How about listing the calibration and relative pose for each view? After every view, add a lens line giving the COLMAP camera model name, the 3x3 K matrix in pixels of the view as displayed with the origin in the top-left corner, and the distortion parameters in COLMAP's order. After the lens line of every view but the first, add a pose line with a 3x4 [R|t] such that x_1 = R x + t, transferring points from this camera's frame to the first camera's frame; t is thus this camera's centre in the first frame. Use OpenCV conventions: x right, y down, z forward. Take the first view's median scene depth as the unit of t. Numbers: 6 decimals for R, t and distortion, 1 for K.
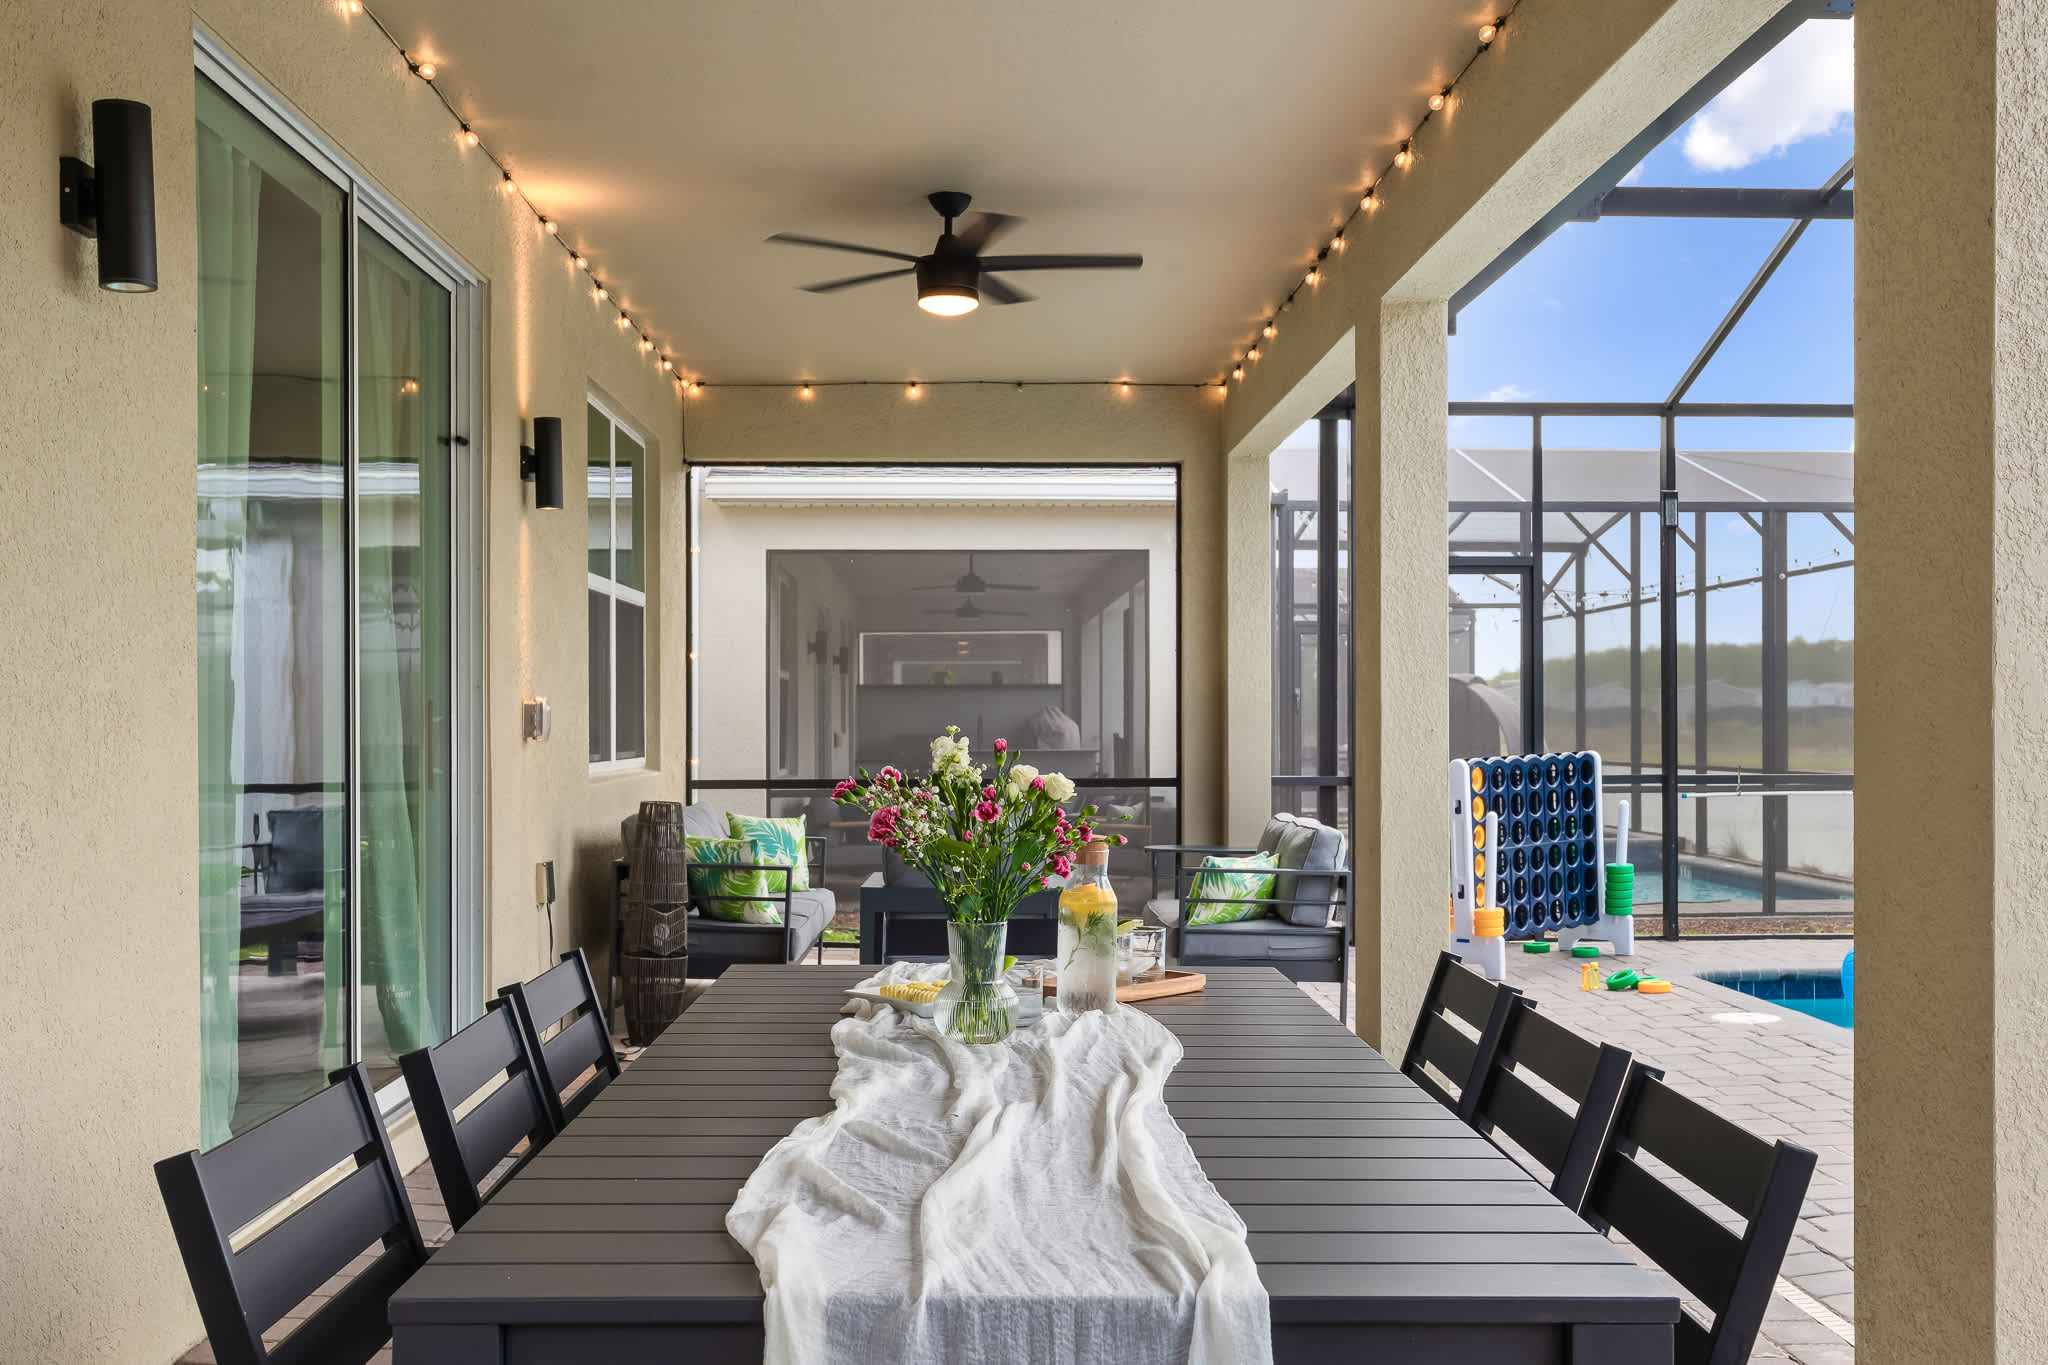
lens RADIAL K [[2015.9, 0, 1024.0], [0, 2015.9, 682.5], [0, 0, 1]] dist [-0.175715, -0.001184]
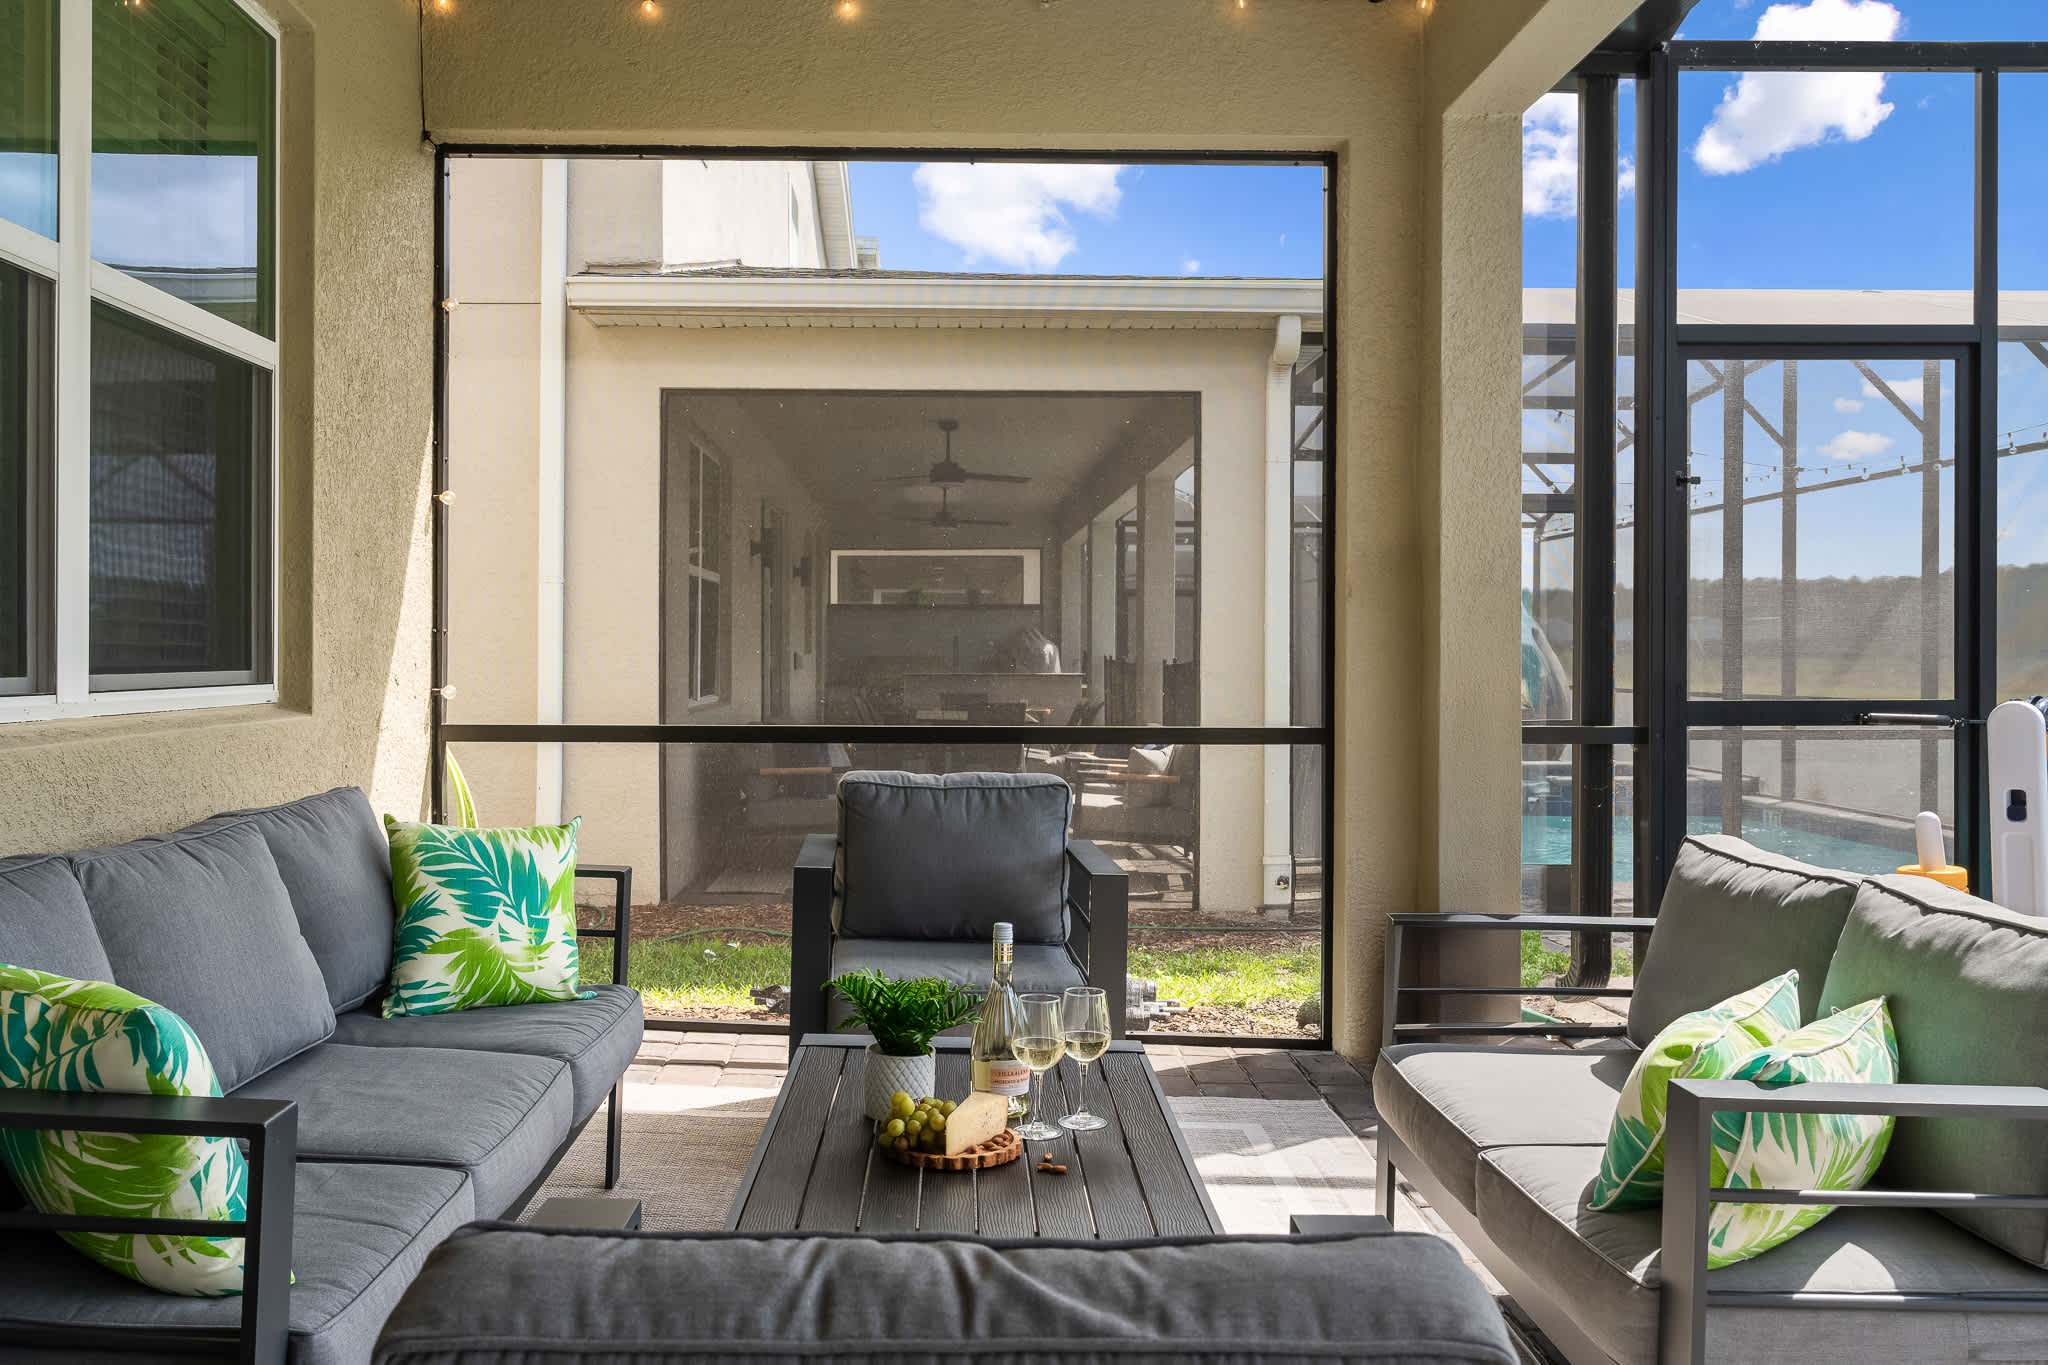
lens RADIAL K [[1619.6, 0, 1019.6], [0, 1619.6, 638.9], [0, 0, 1]] dist [0.077083, 0.001325]
pose [[0.999772, 0.005236, 0.020690, -0.012395], [-0.005486, 0.999912, 0.012058, 0.013421], [-0.020625, -0.012169, 0.999713, 0.391357]]
